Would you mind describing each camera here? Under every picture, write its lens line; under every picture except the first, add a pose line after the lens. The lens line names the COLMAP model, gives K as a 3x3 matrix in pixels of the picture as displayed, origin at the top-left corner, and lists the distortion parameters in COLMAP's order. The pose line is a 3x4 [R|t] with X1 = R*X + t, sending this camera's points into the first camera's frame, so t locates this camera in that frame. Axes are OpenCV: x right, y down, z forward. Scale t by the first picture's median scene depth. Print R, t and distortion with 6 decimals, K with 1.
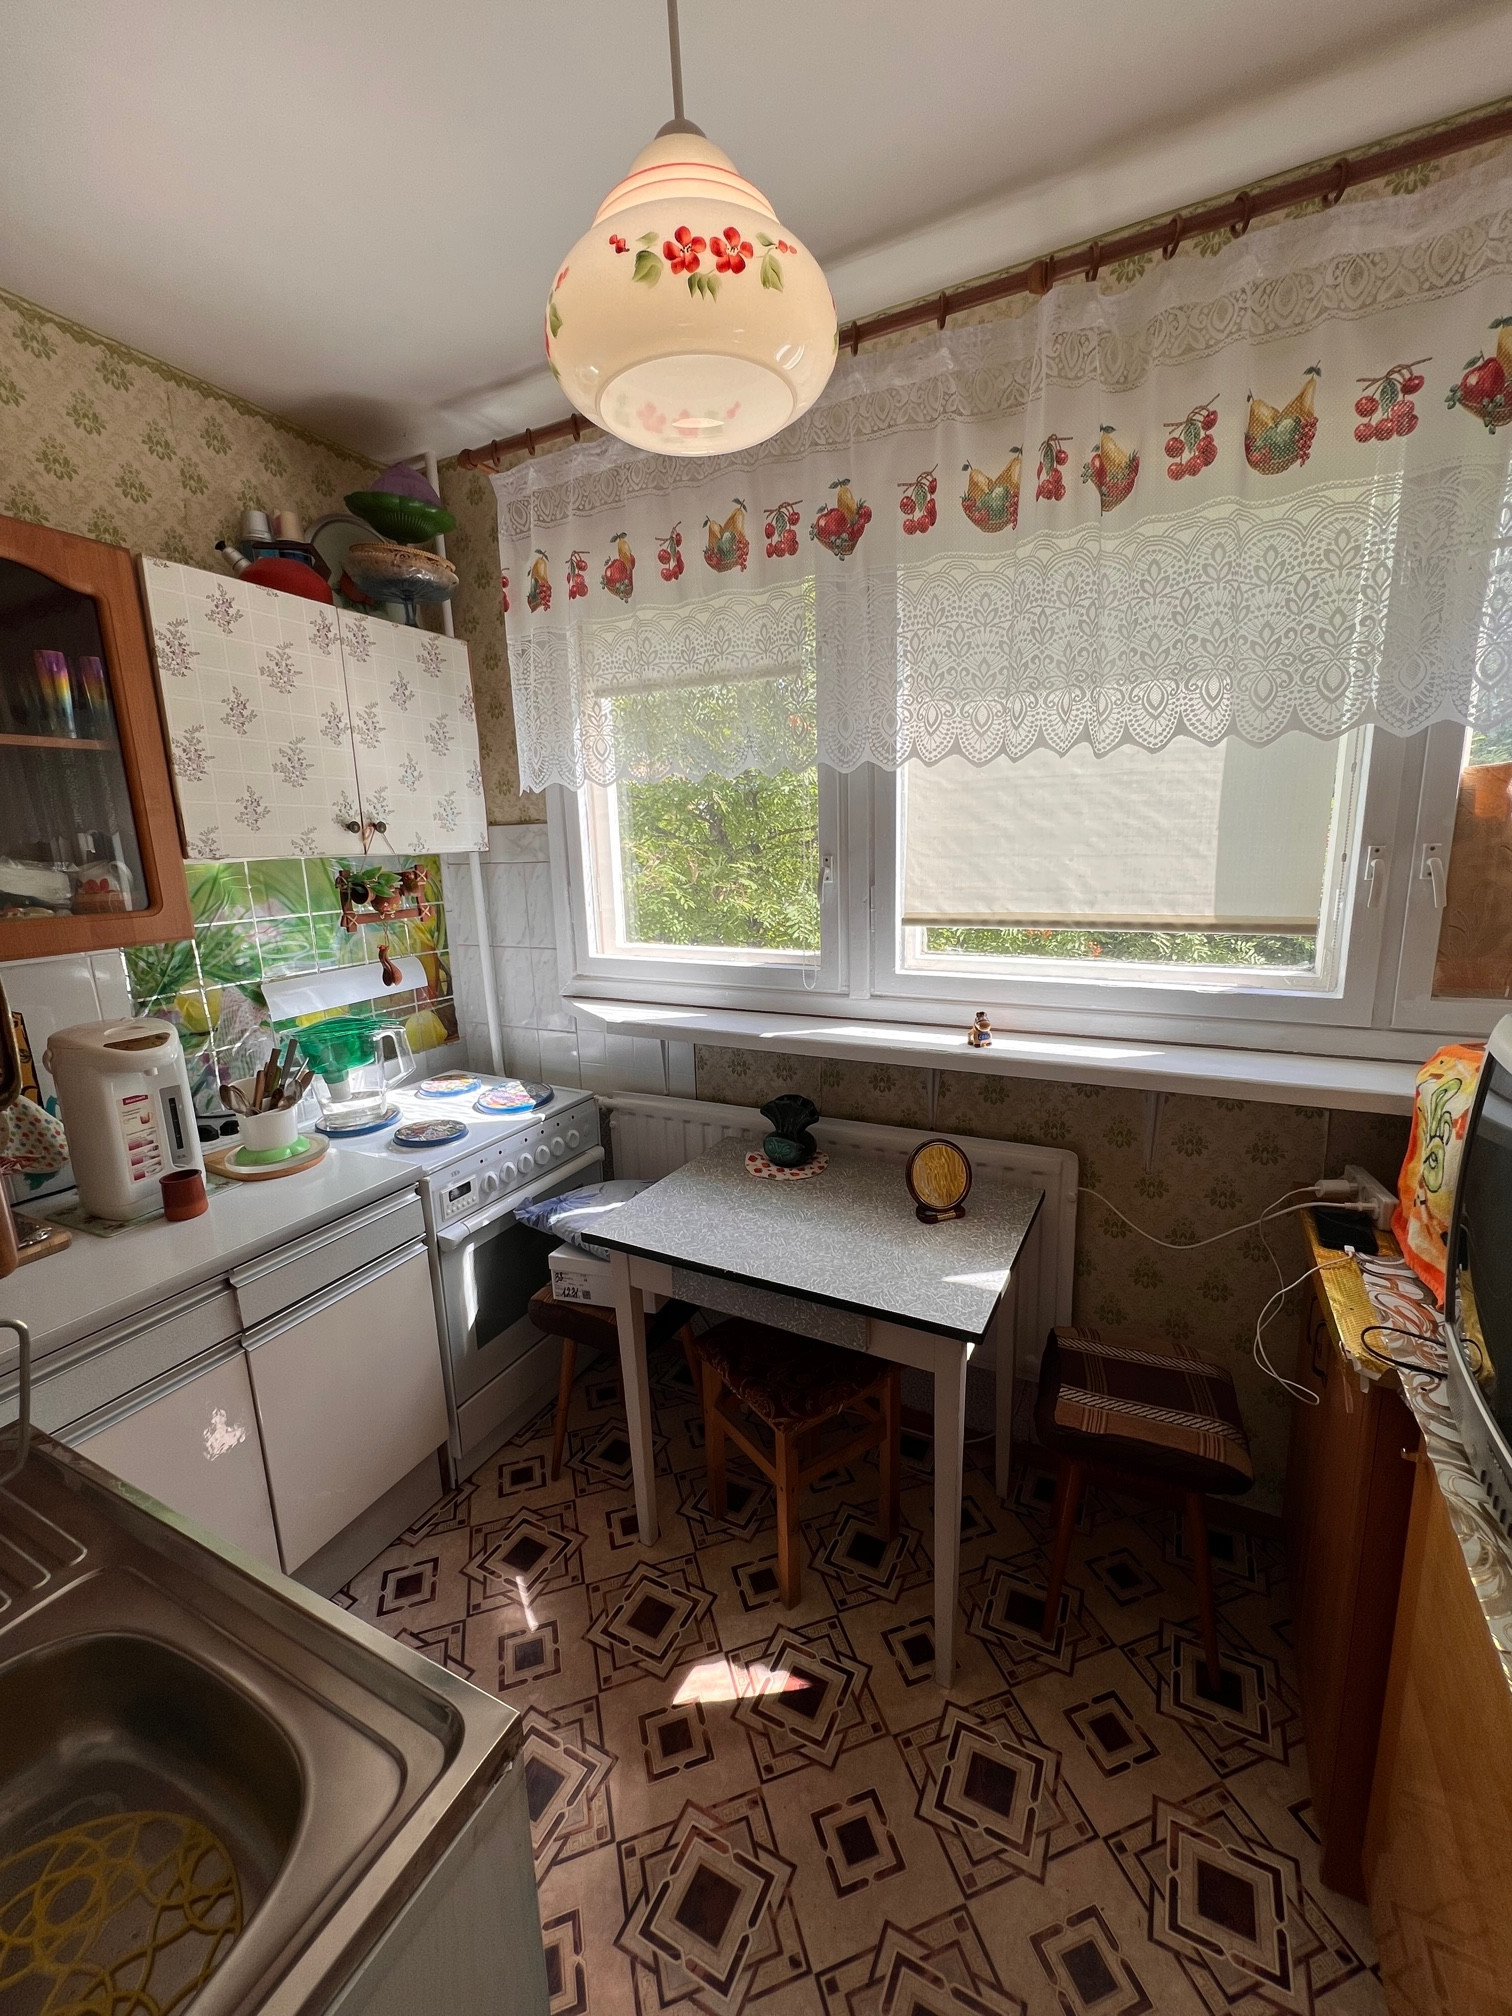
lens RADIAL K [[813.7, 0, 759.9], [0, 813.7, 1005.2], [0, 0, 1]] dist [-0.003179, 0.000793]
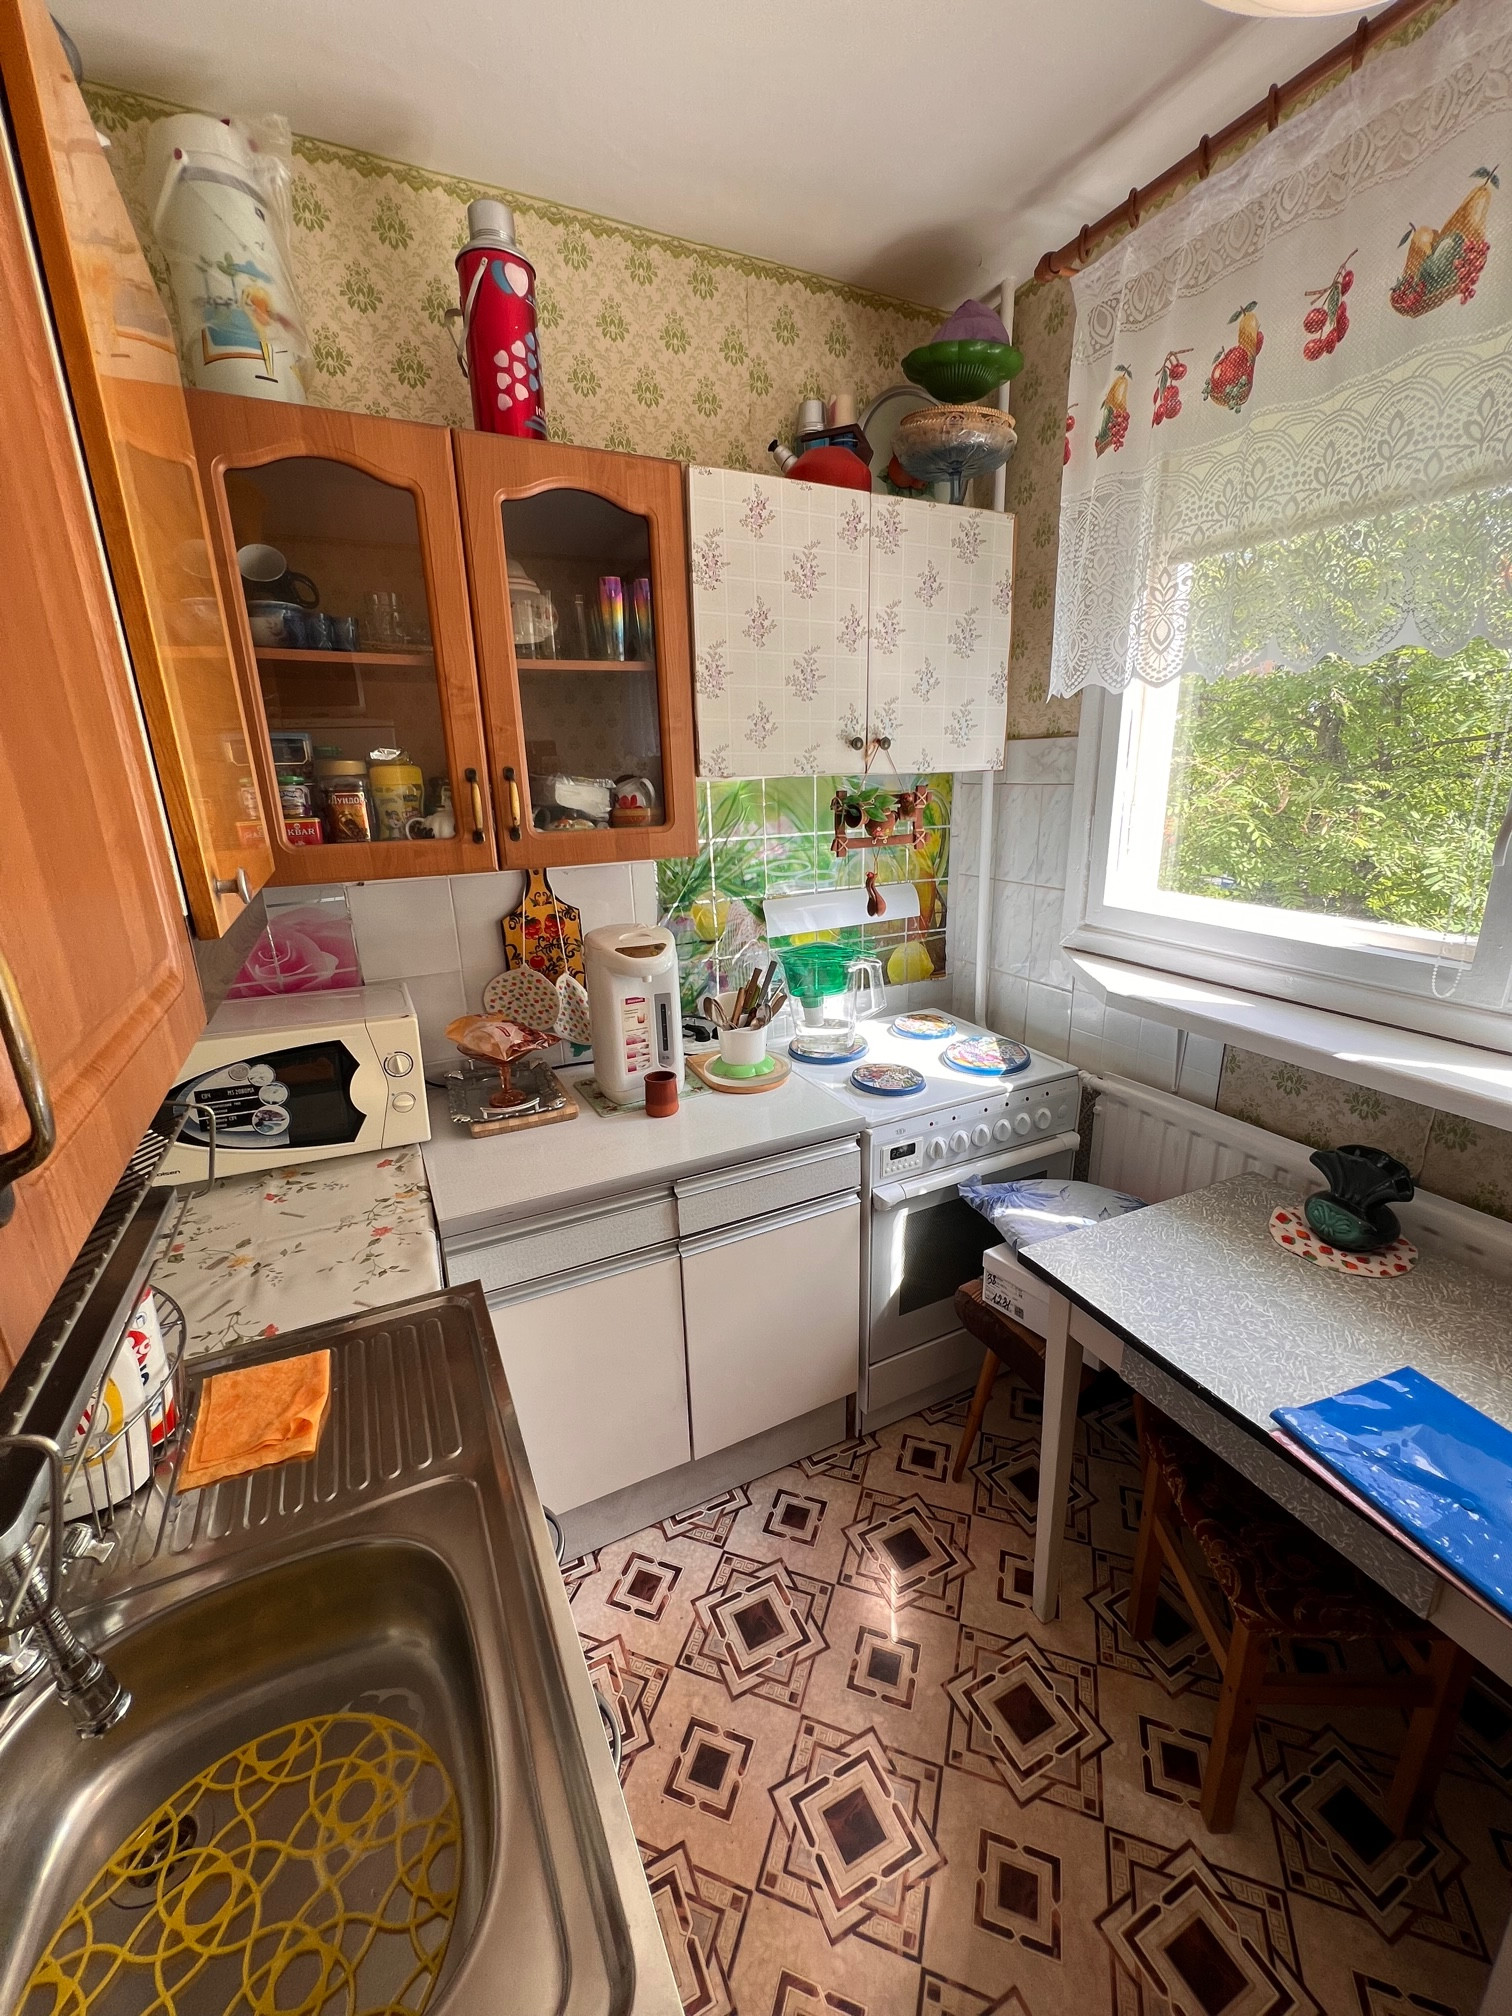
lens RADIAL K [[813.7, 0, 760.6], [0, 813.7, 1006.5], [0, 0, 1]] dist [-0.003179, 0.000793]
pose [[0.802105, 0.178071, -0.570016, -0.003673], [-0.118264, 0.982969, 0.140658, -0.040790], [0.585356, -0.045410, 0.809504, 0.167548]]
